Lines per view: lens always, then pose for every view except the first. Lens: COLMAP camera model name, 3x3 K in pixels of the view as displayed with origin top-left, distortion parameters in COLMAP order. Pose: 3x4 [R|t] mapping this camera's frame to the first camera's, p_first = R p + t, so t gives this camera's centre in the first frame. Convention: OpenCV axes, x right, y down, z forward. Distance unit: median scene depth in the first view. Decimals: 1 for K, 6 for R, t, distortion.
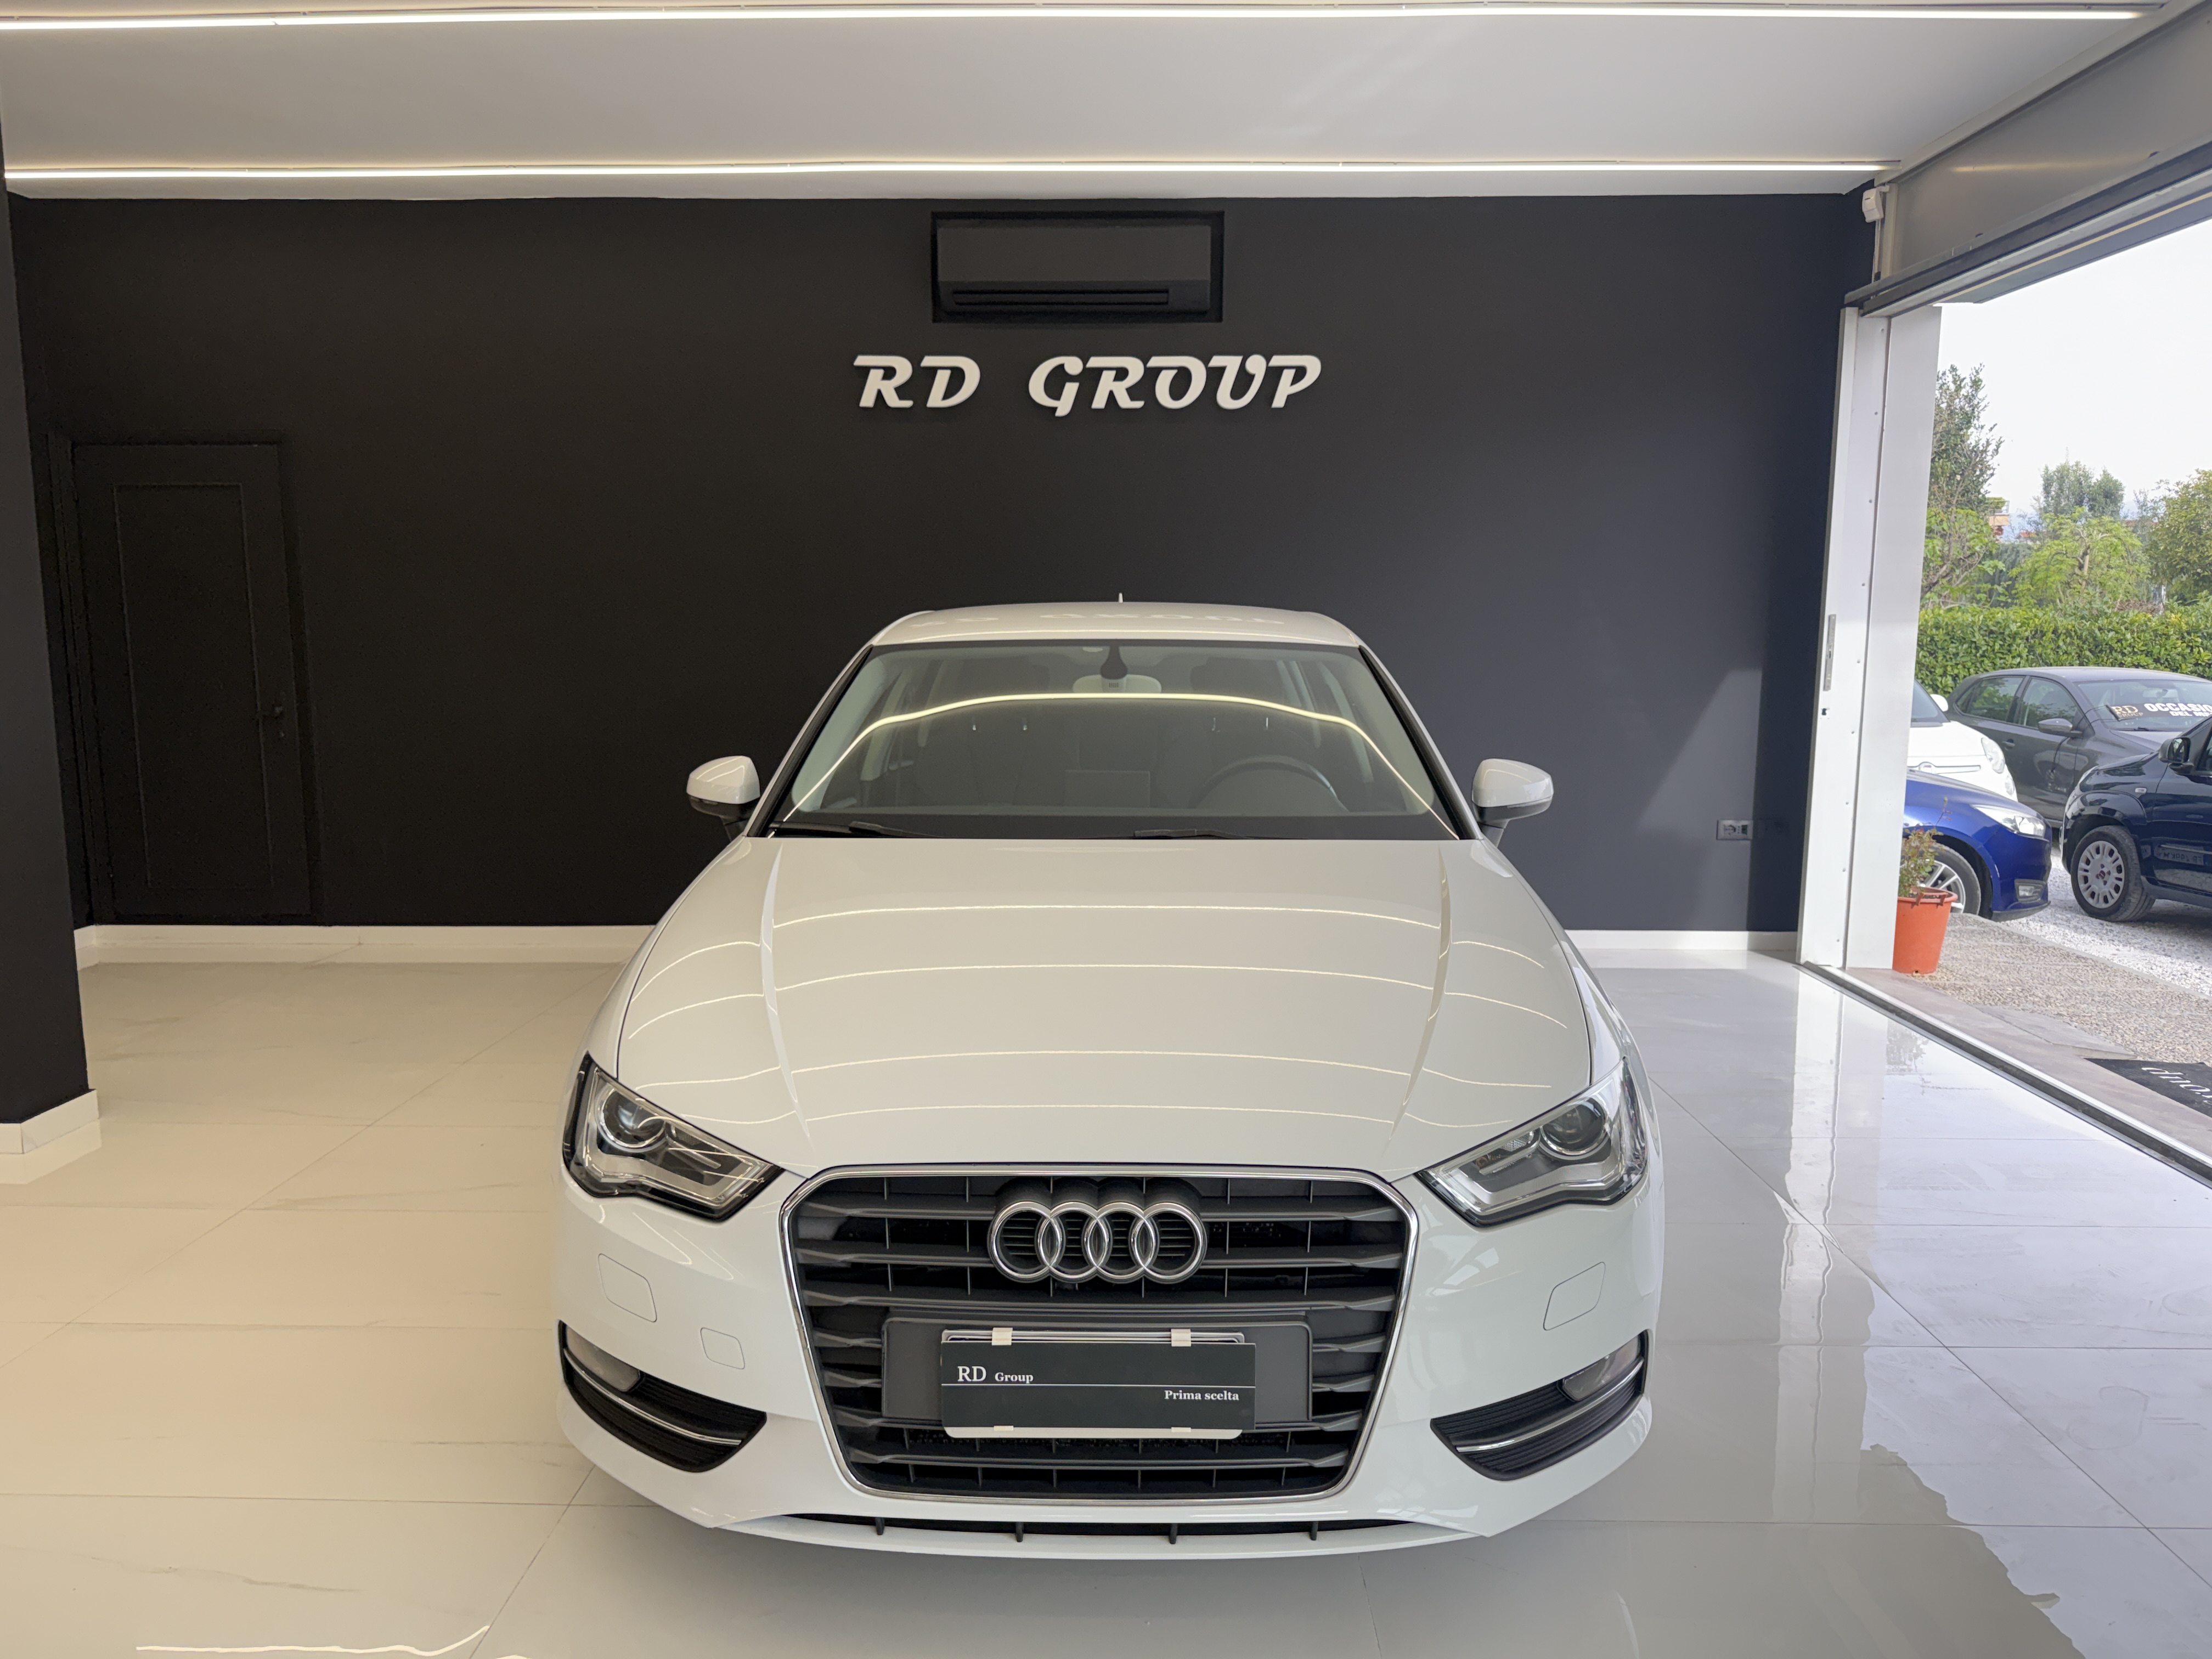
lens RADIAL K [[1550.5, 0, 1137.3], [0, 1550.5, 924.7], [0, 0, 1]] dist [0.157527, -0.191182]
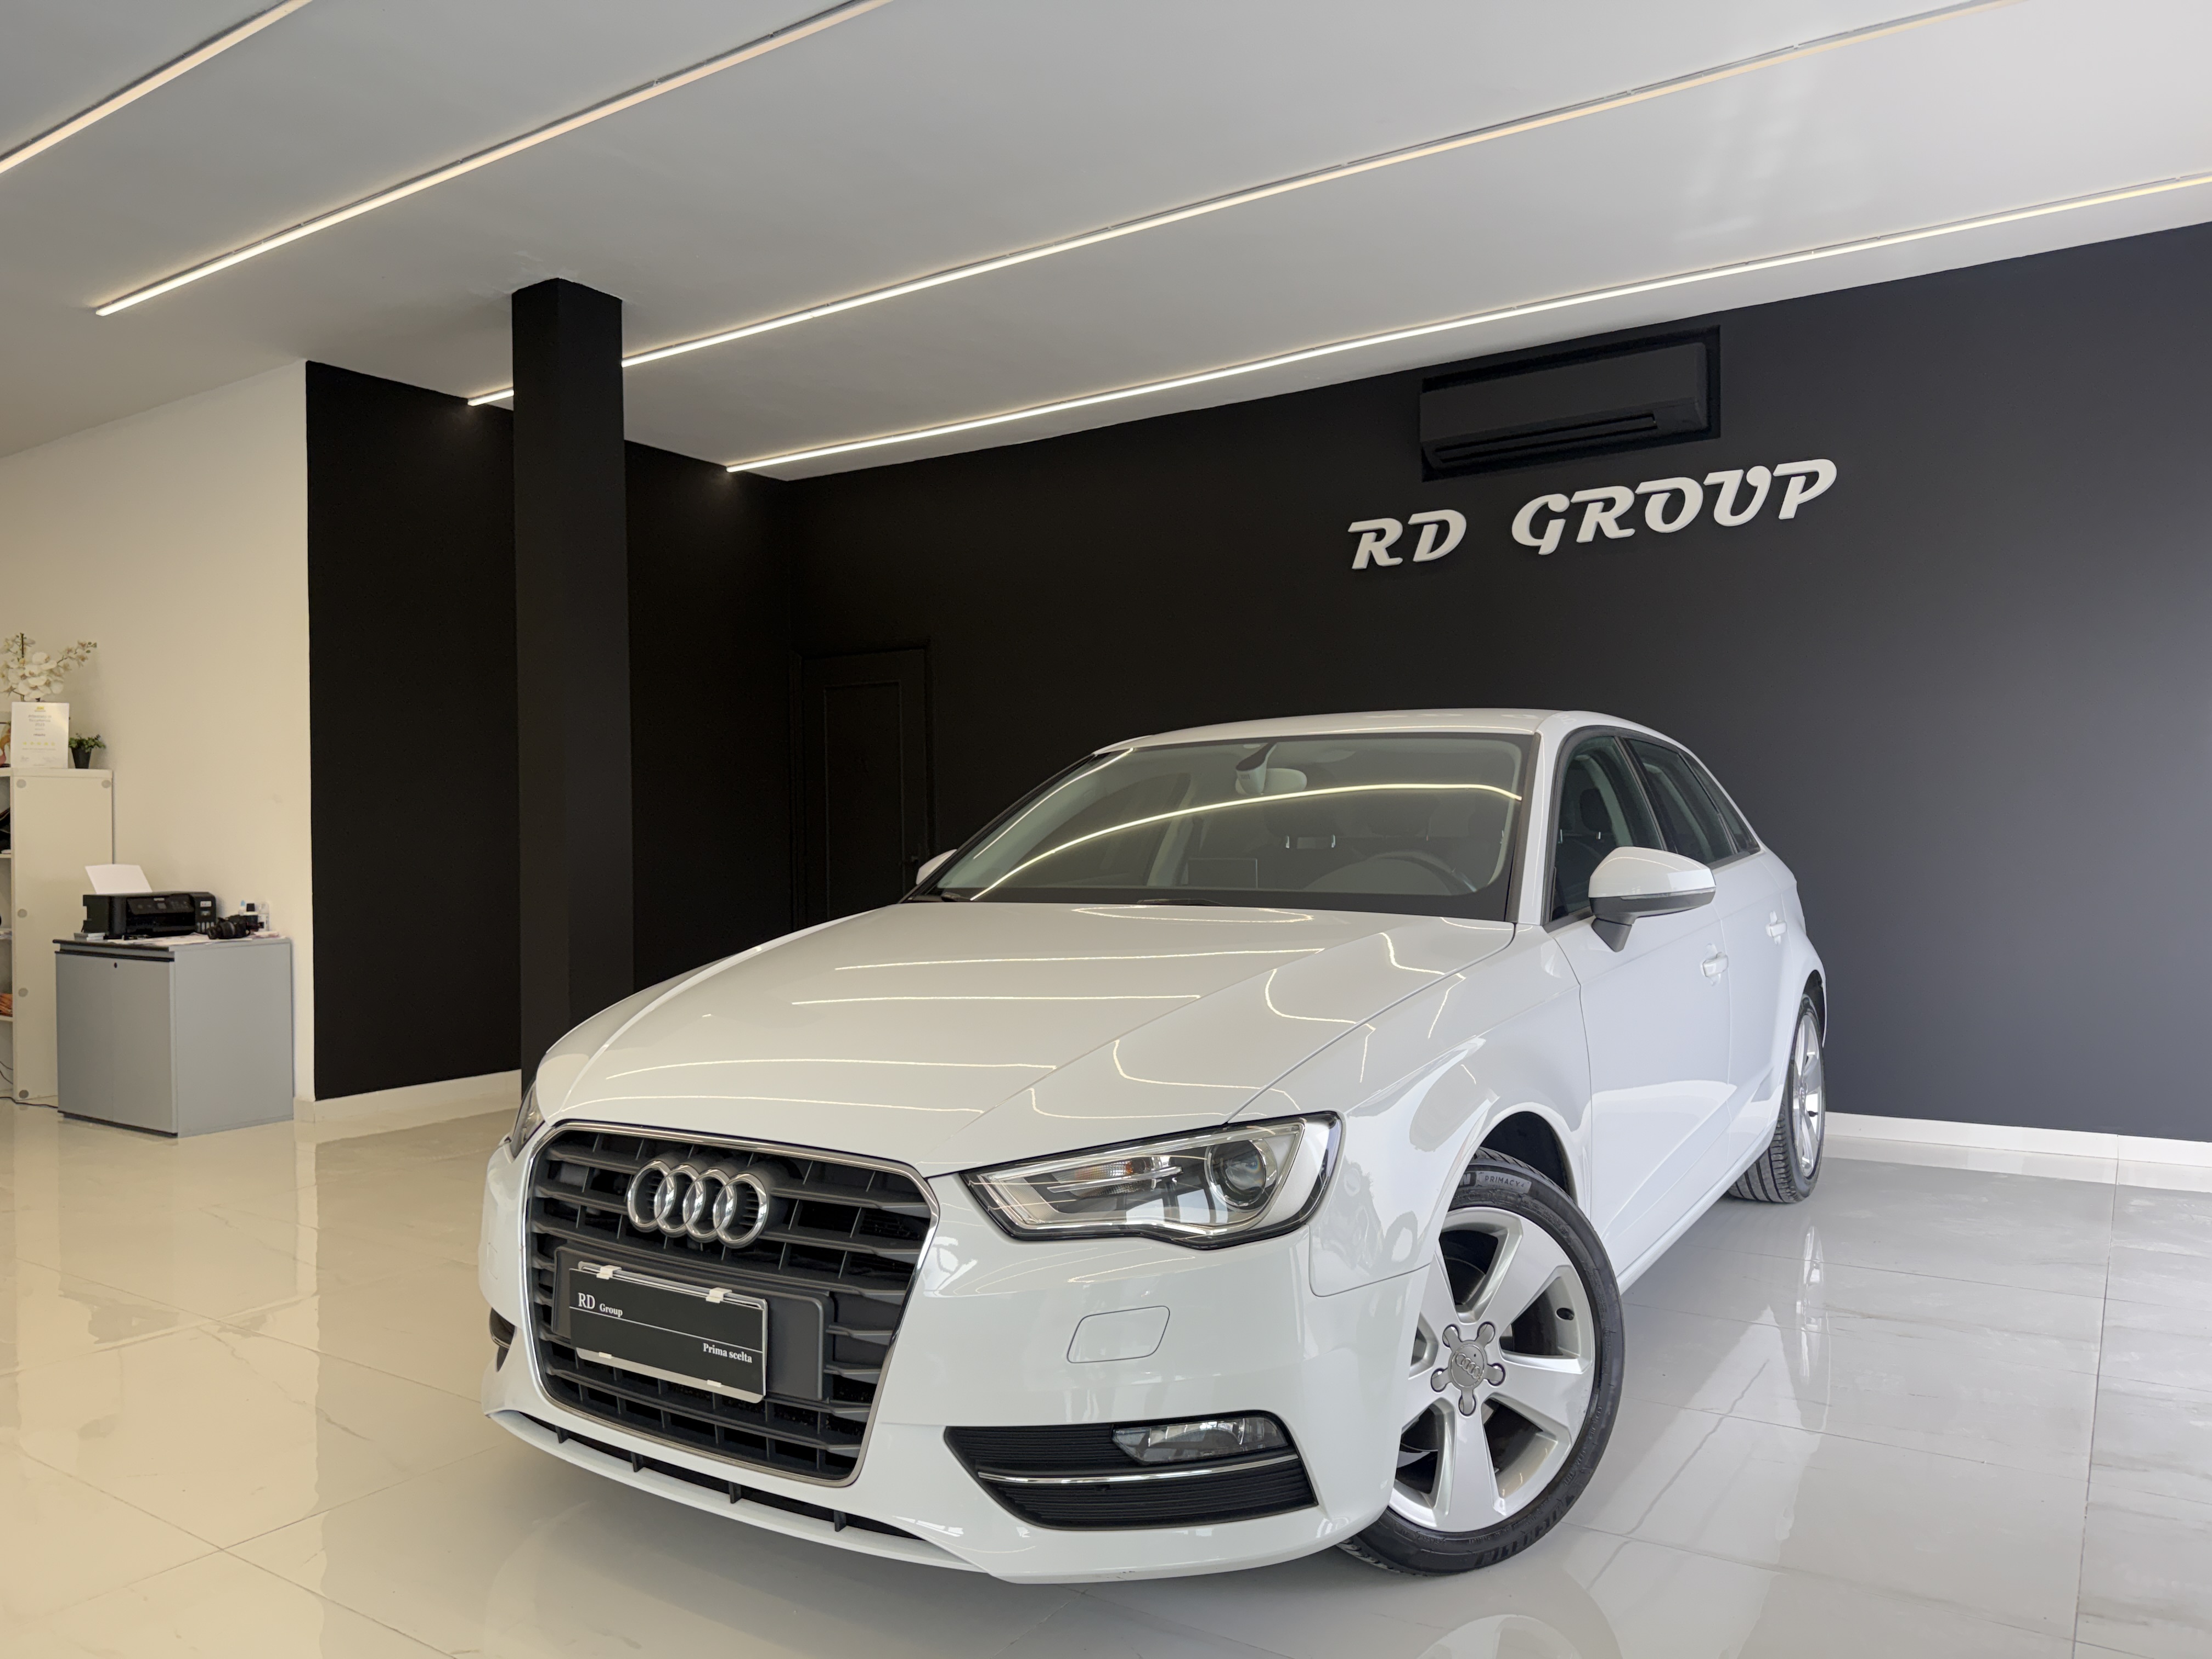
lens RADIAL K [[1608.1, 0, 1101.7], [0, 1608.1, 941.1], [0, 0, 1]] dist [-0.004195, -0.009727]
pose [[0.835881, 0.016837, -0.548652, 0.269586], [-0.087401, 0.990860, -0.102749, 0.037119], [0.541908, 0.133839, 0.829713, 0.066411]]
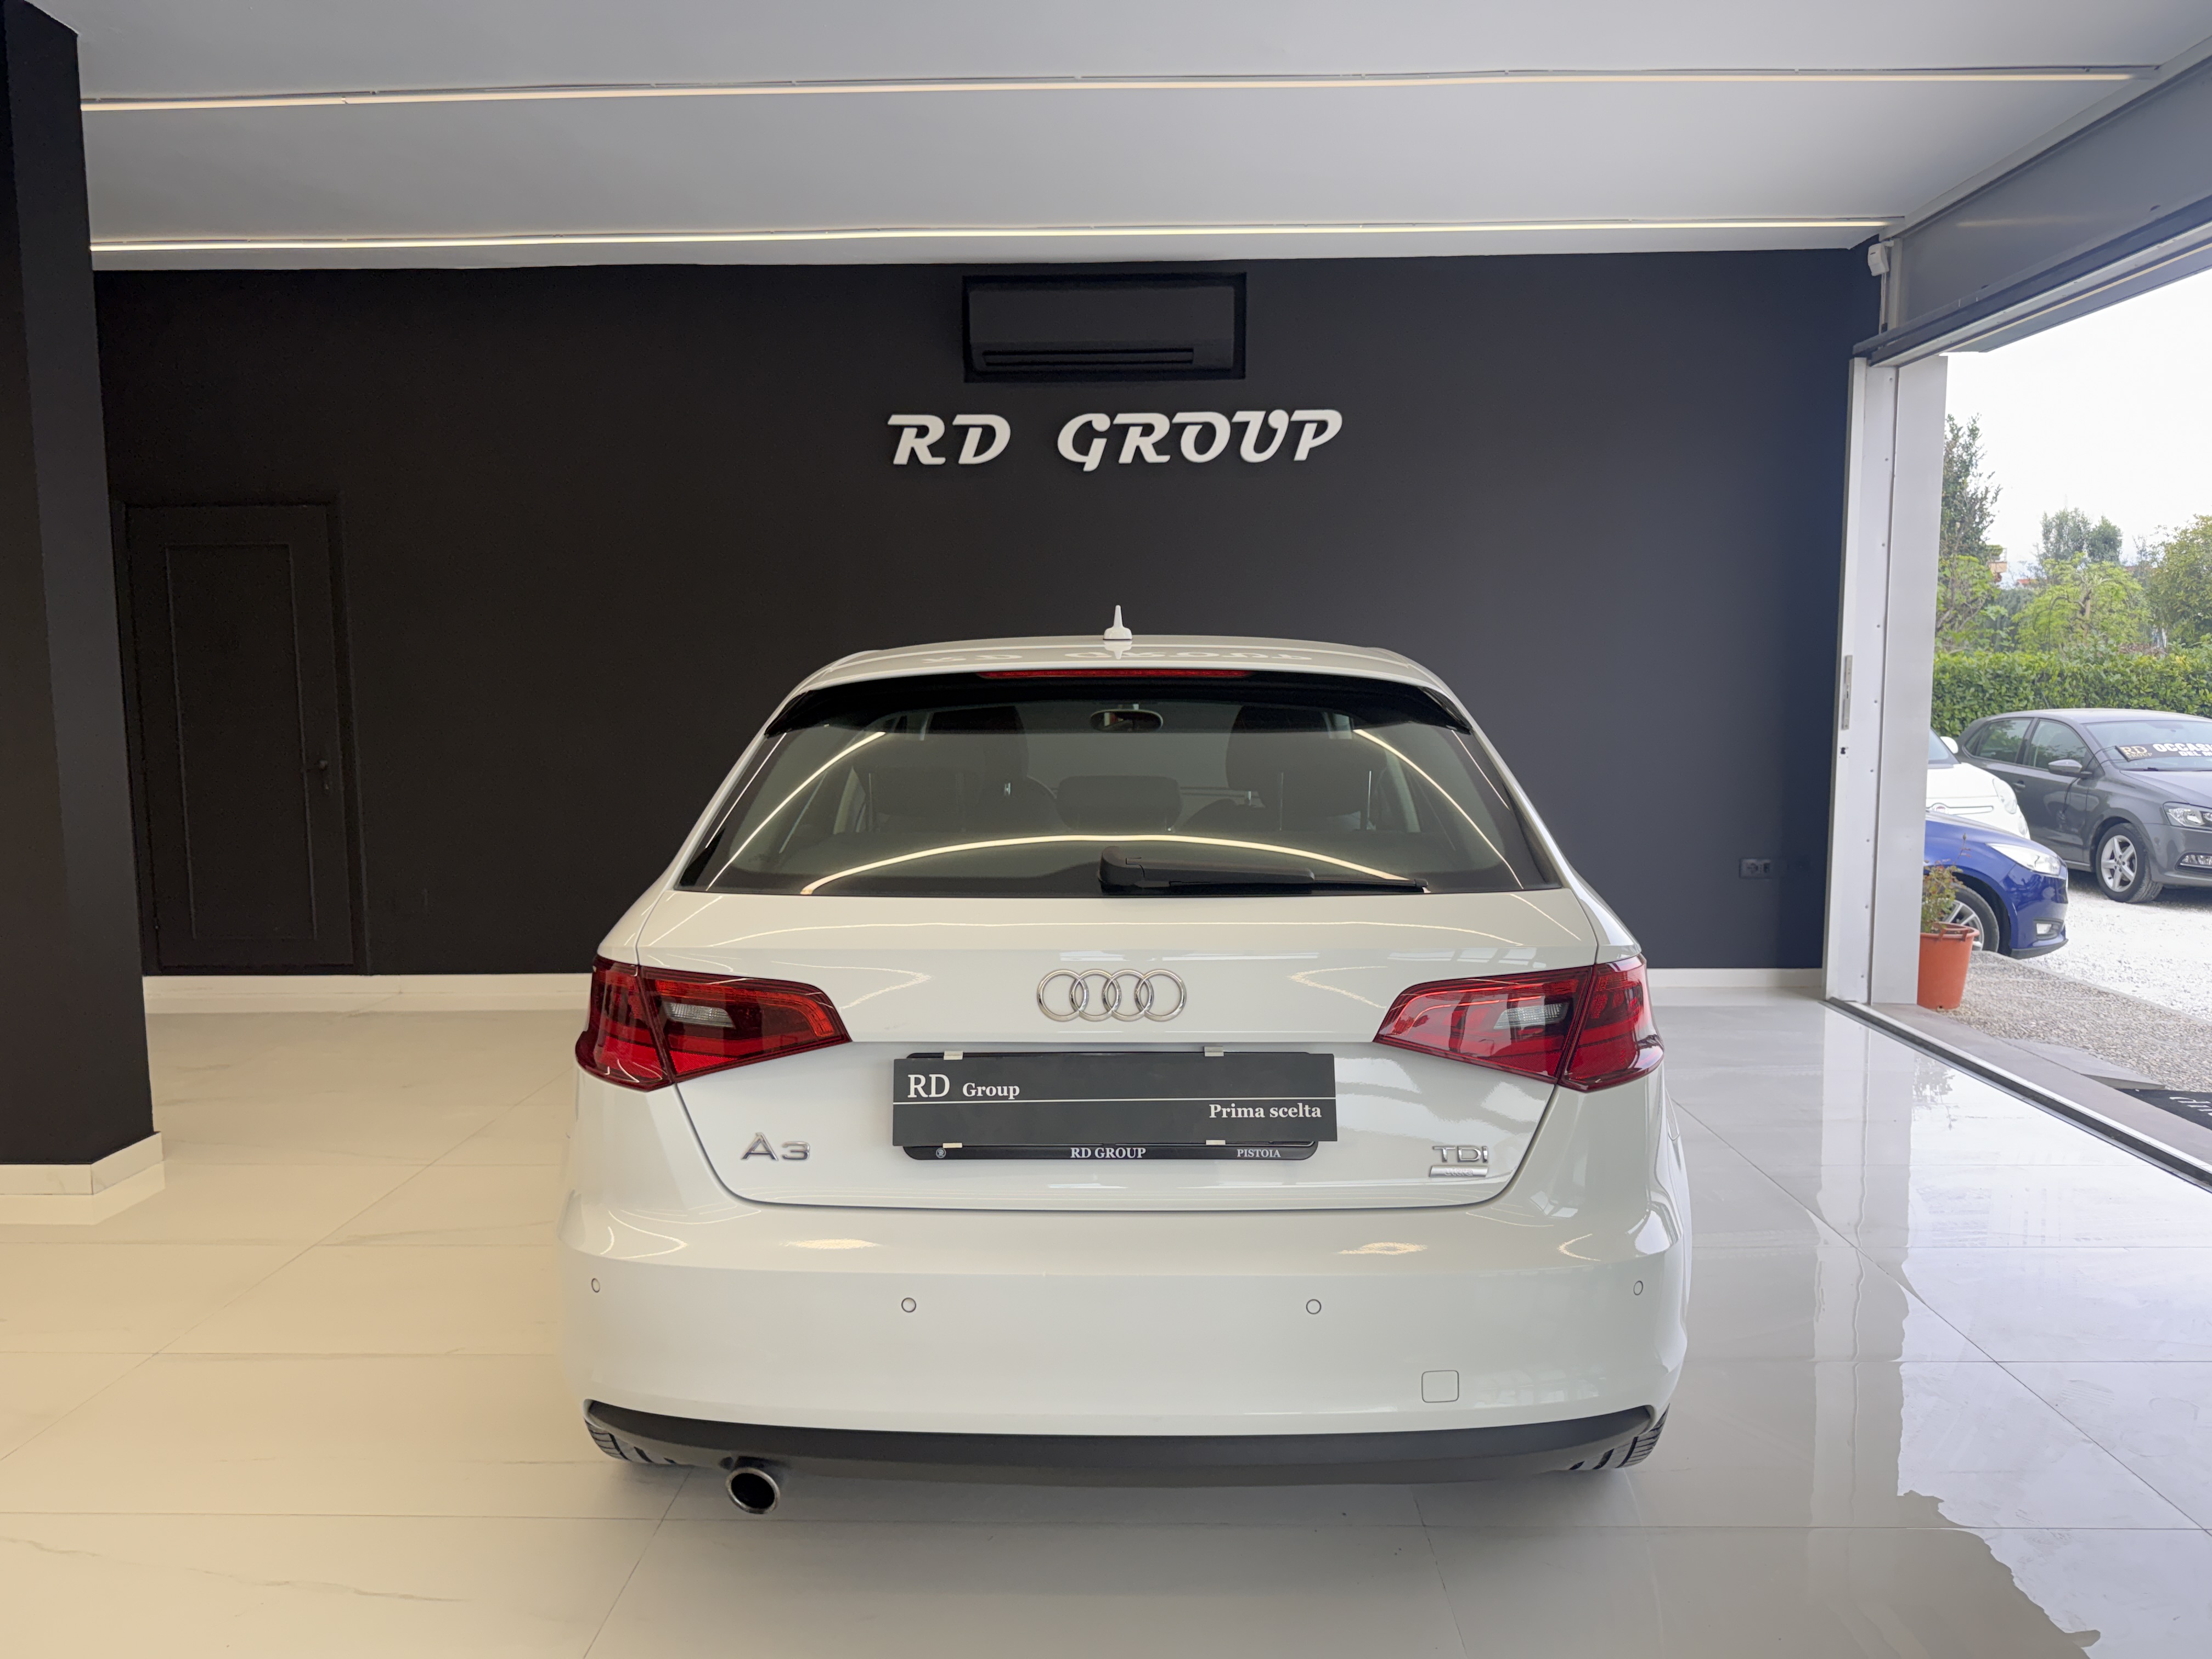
lens RADIAL K [[1550.5, 0, 1137.3], [0, 1550.5, 924.7], [0, 0, 1]] dist [0.157527, -0.191182]
pose [[0.999953, -0.008804, -0.004118, -0.015510], [0.008664, 0.999428, -0.032702, 0.006356], [0.004403, 0.032665, 0.999457, -0.013389]]
